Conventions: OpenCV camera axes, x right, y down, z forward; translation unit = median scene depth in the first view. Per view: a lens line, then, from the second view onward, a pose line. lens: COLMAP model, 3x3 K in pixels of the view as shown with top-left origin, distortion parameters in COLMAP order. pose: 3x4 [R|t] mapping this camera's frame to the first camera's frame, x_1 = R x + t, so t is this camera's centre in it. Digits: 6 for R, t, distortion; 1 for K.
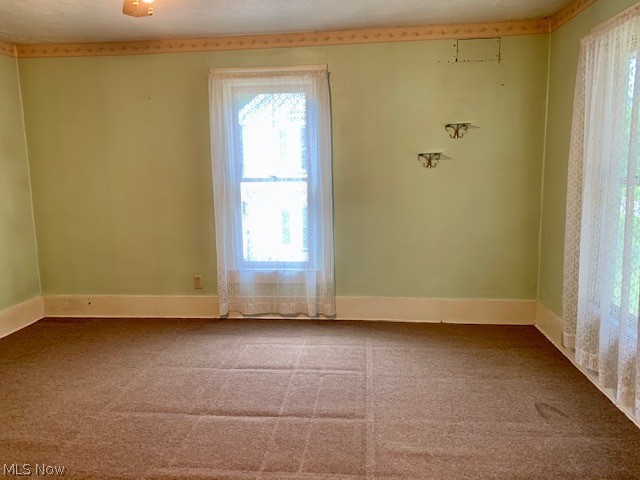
lens RADIAL K [[490.5, 0, 319.7], [0, 490.5, 236.7], [0, 0, 1]] dist [0.032369, -0.057733]
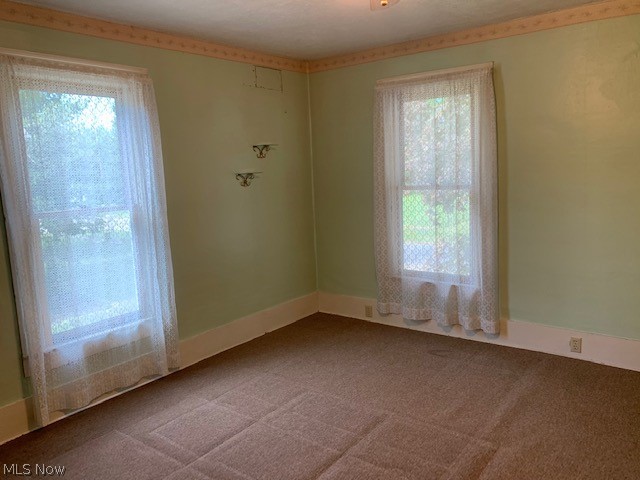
lens RADIAL K [[490.5, 0, 320.1], [0, 490.5, 241.2], [0, 0, 1]] dist [0.032369, -0.057733]
pose [[0.519788, -0.134041, 0.843714, -0.580489], [0.159909, 0.985424, 0.058039, -0.064869], [-0.839196, 0.104750, 0.533646, 0.345814]]
